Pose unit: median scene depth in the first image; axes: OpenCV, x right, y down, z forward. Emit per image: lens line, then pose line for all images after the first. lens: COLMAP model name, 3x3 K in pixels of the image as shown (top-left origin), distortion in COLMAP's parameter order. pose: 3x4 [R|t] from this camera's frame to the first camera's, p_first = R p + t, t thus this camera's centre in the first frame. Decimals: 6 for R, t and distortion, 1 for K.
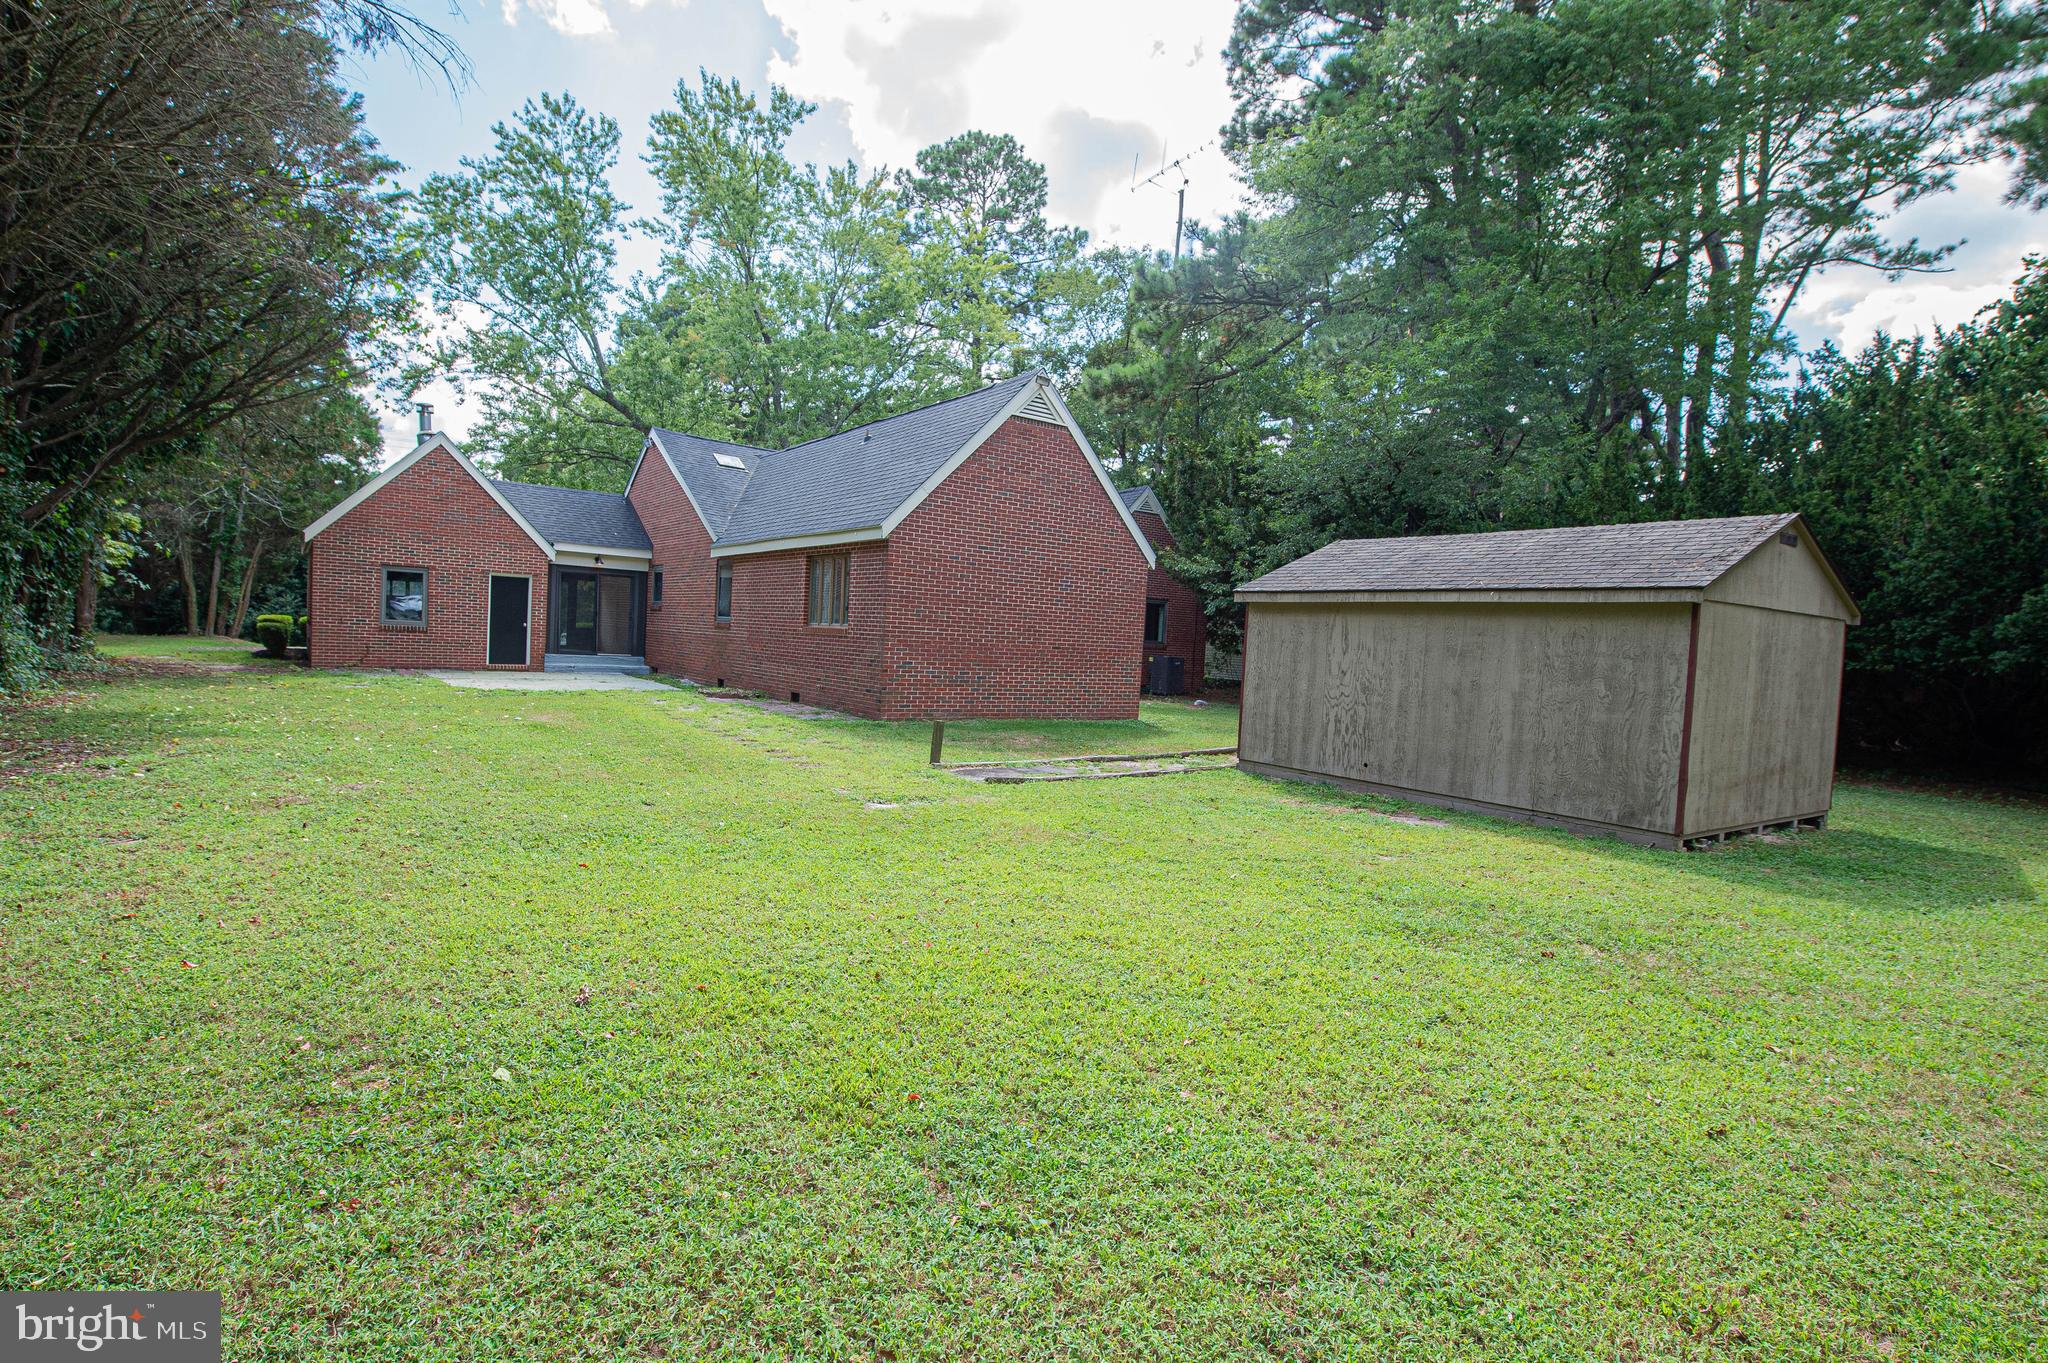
lens RADIAL K [[1024.4, 0, 1027.5], [0, 1024.4, 690.2], [0, 0, 1]] dist [-0.001263, -0.000211]
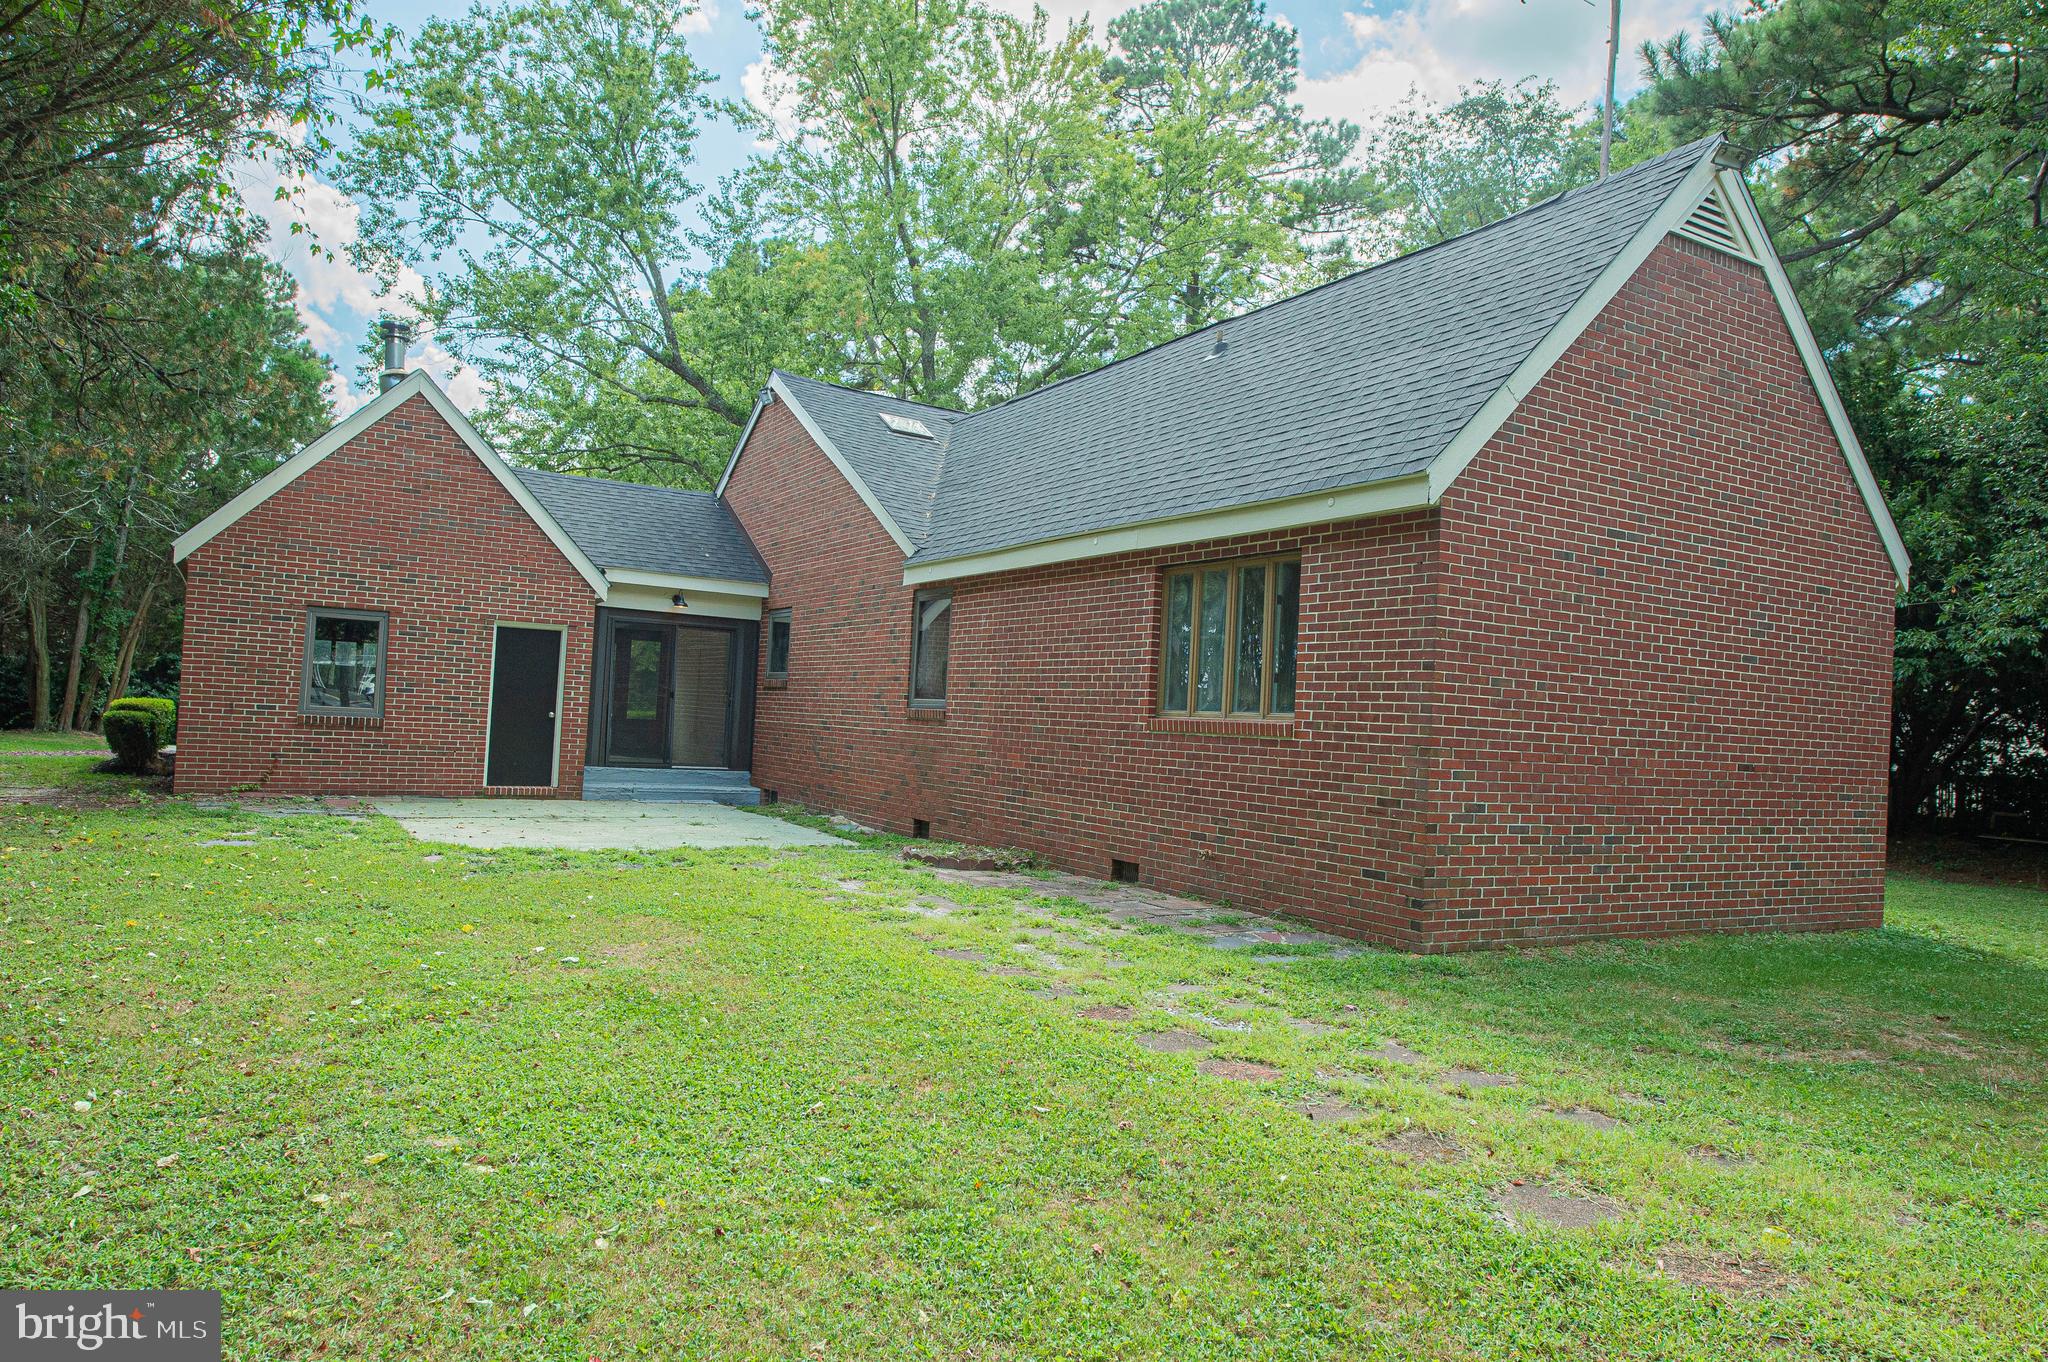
lens RADIAL K [[1340.5, 0, 1024.0], [0, 1340.5, 681.0], [0, 0, 1]] dist [0.006007, -0.001056]
pose [[0.995448, -0.003696, -0.095239, -0.124470], [-0.004557, 0.996259, -0.086296, -0.015213], [0.095202, 0.086337, 0.991707, 0.225721]]
